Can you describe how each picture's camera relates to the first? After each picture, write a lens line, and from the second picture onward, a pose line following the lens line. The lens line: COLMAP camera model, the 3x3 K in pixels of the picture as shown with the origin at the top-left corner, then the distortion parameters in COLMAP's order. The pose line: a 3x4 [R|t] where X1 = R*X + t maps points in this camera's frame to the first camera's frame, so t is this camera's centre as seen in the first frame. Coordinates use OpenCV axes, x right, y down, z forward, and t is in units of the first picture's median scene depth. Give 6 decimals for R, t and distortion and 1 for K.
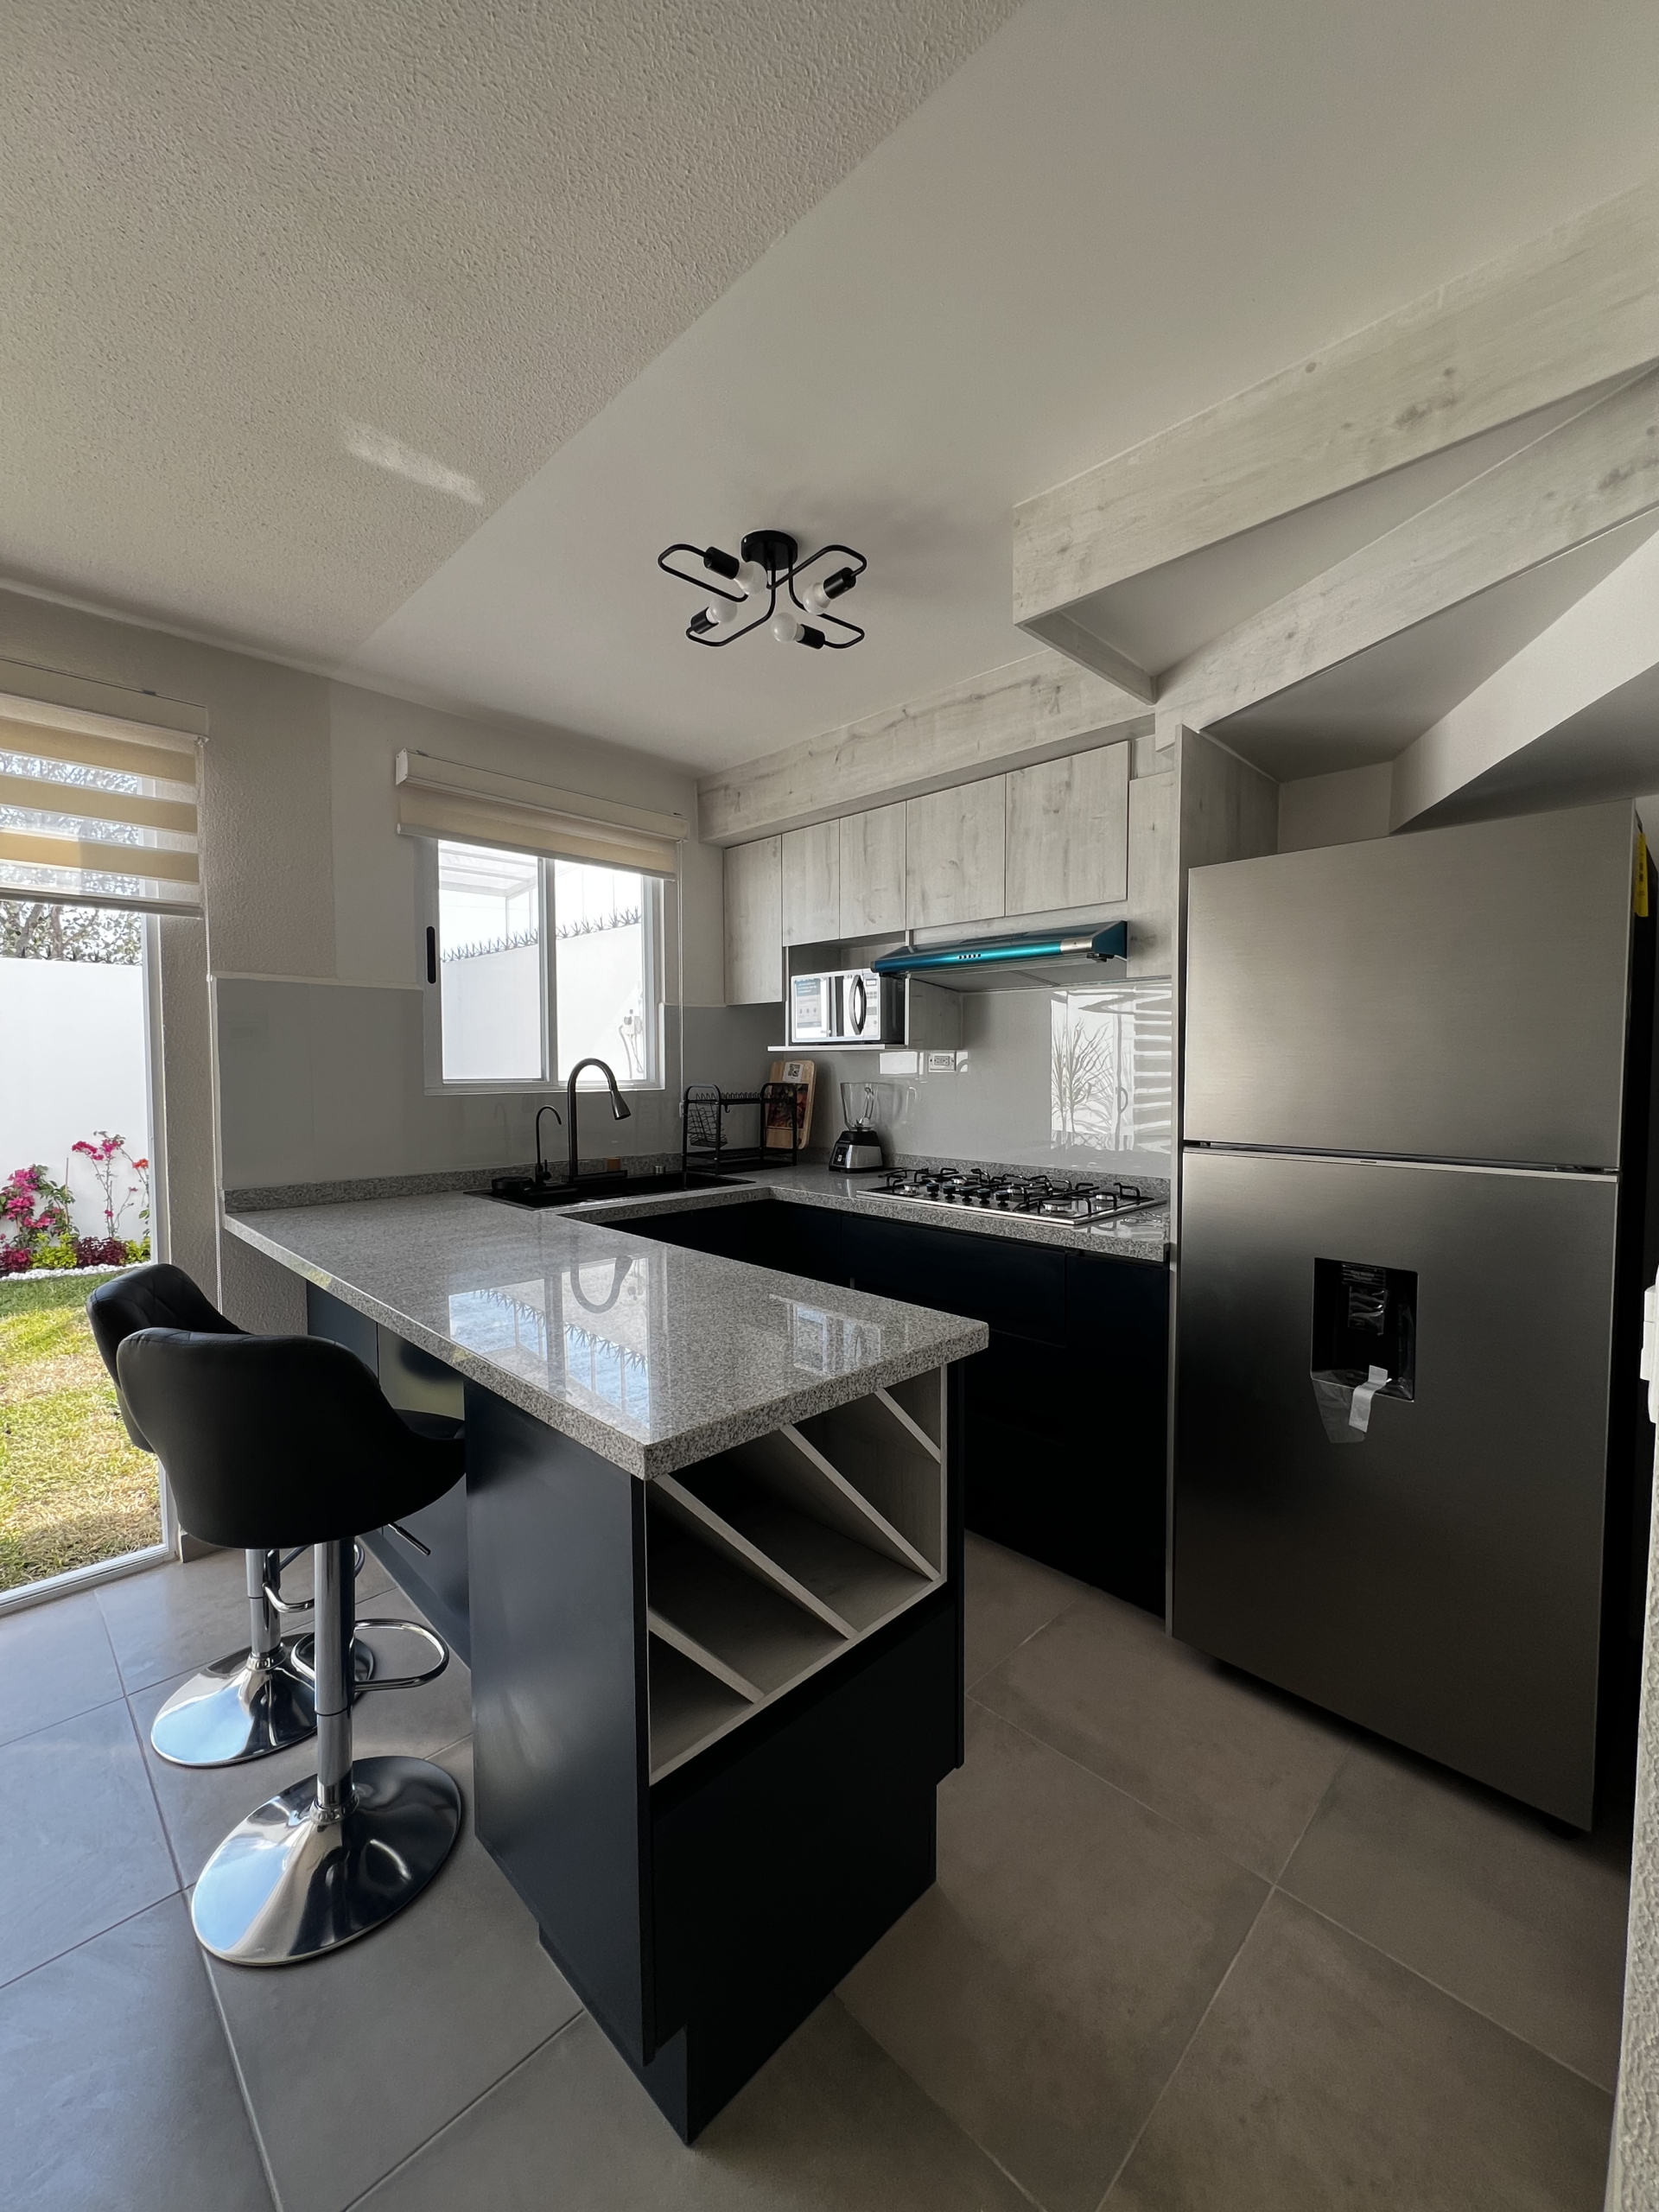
lens RADIAL K [[890.8, 0, 826.9], [0, 890.8, 1104.7], [0, 0, 1]] dist [-0.004112, 0.000505]
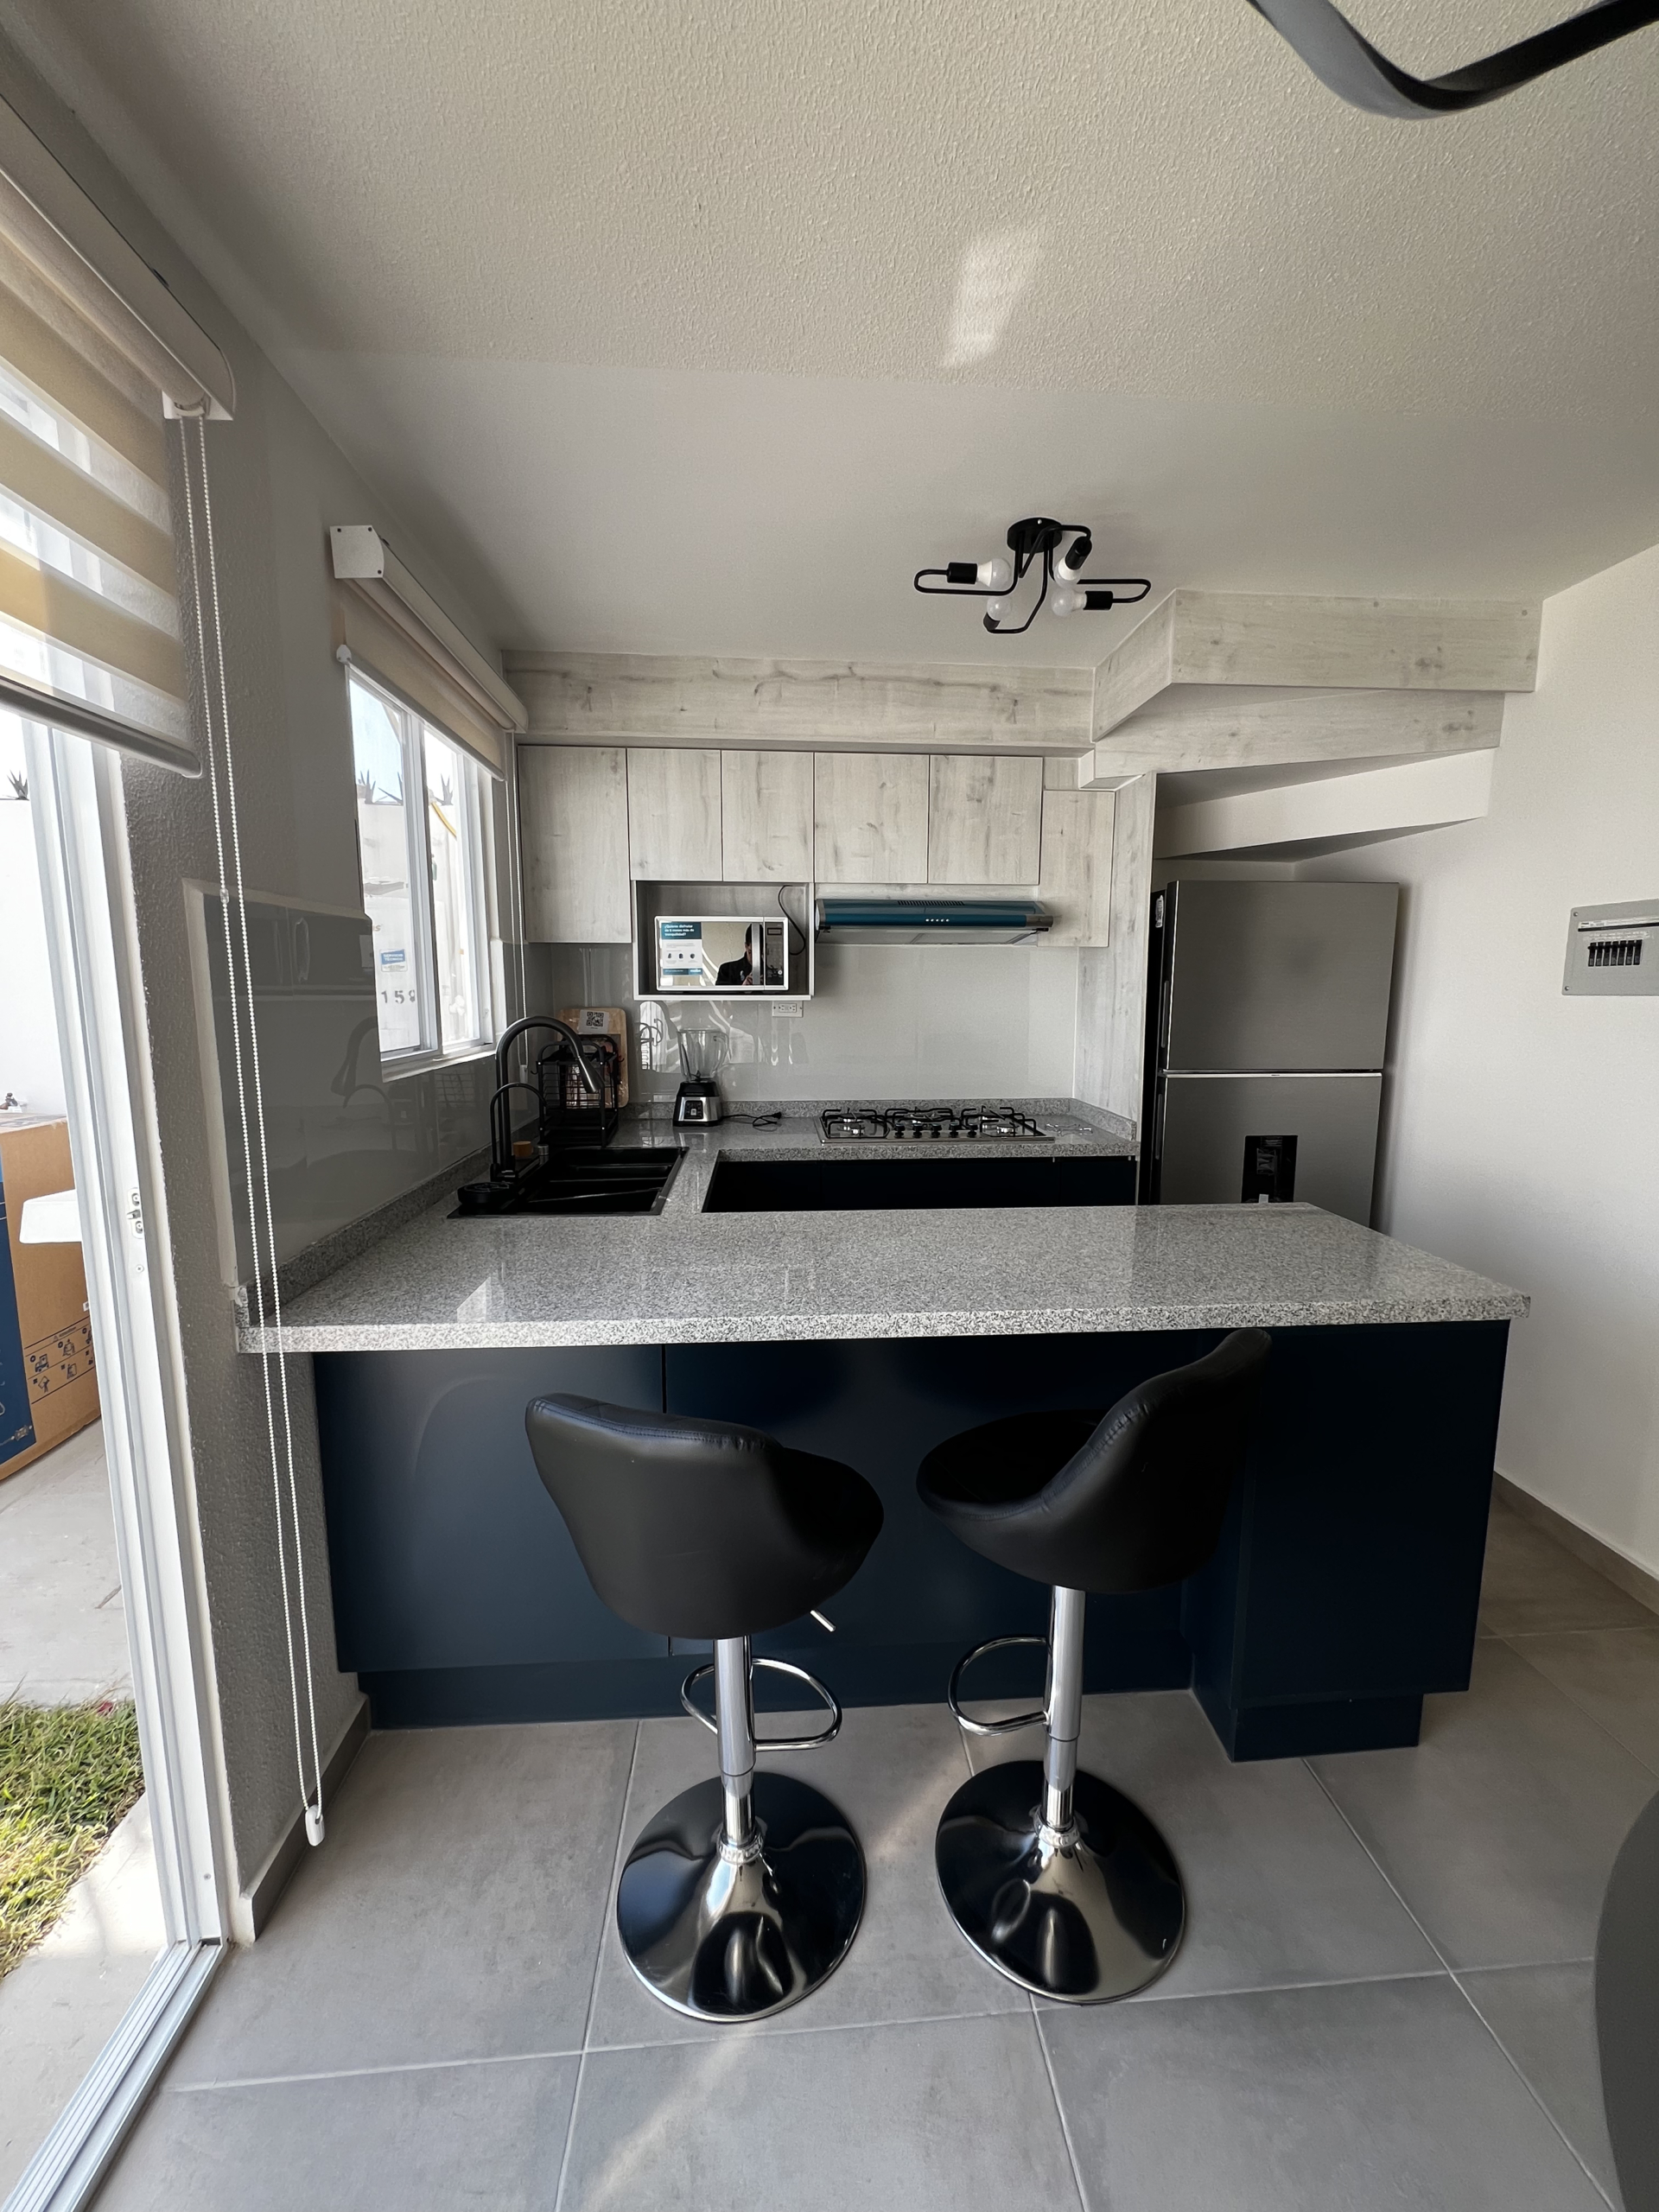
lens RADIAL K [[890.8, 0, 849.3], [0, 890.8, 1106.8], [0, 0, 1]] dist [-0.004112, 0.000505]
pose [[0.648263, -0.103368, 0.754367, -0.790027], [0.033344, 0.993646, 0.107500, -0.056345], [-0.760686, -0.044535, 0.647591, 0.341634]]
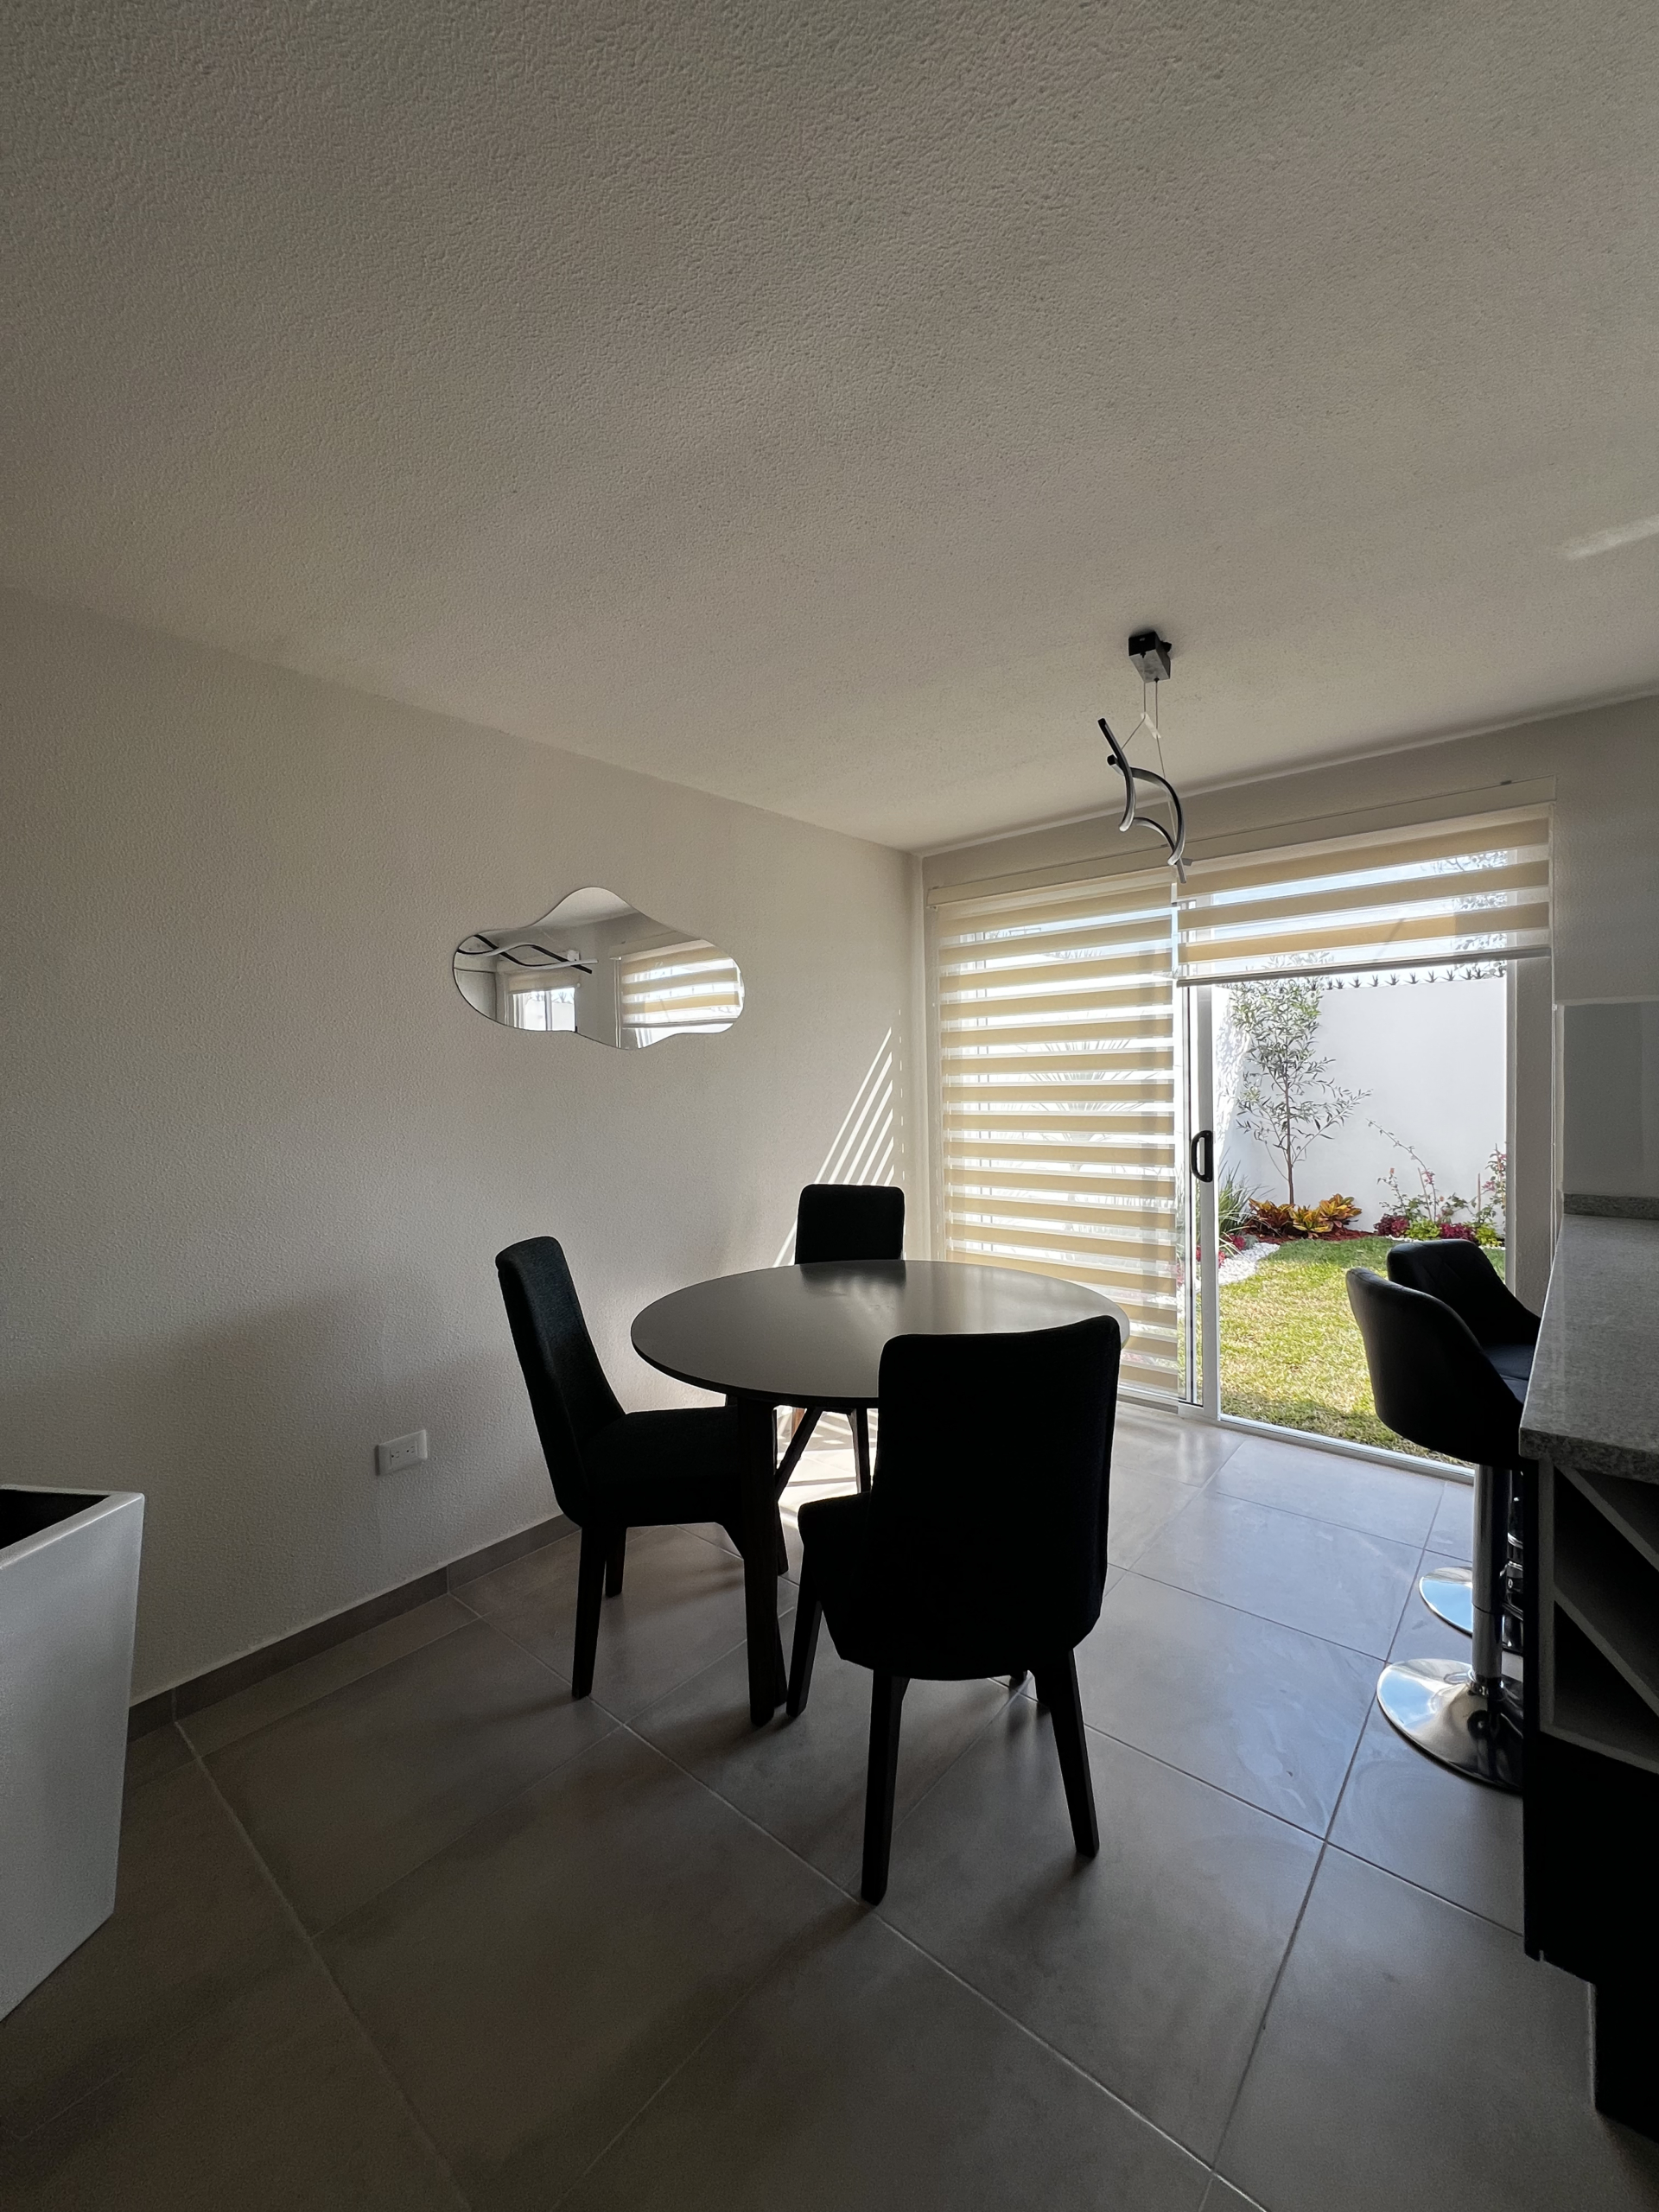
lens RADIAL K [[890.8, 0, 833.2], [0, 890.8, 1100.6], [0, 0, 1]] dist [-0.004112, 0.000505]
pose [[0.071355, 0.029850, -0.997004, 0.359577], [-0.023829, 0.999318, 0.028213, -0.028942], [0.997166, 0.021744, 0.072018, -0.014132]]
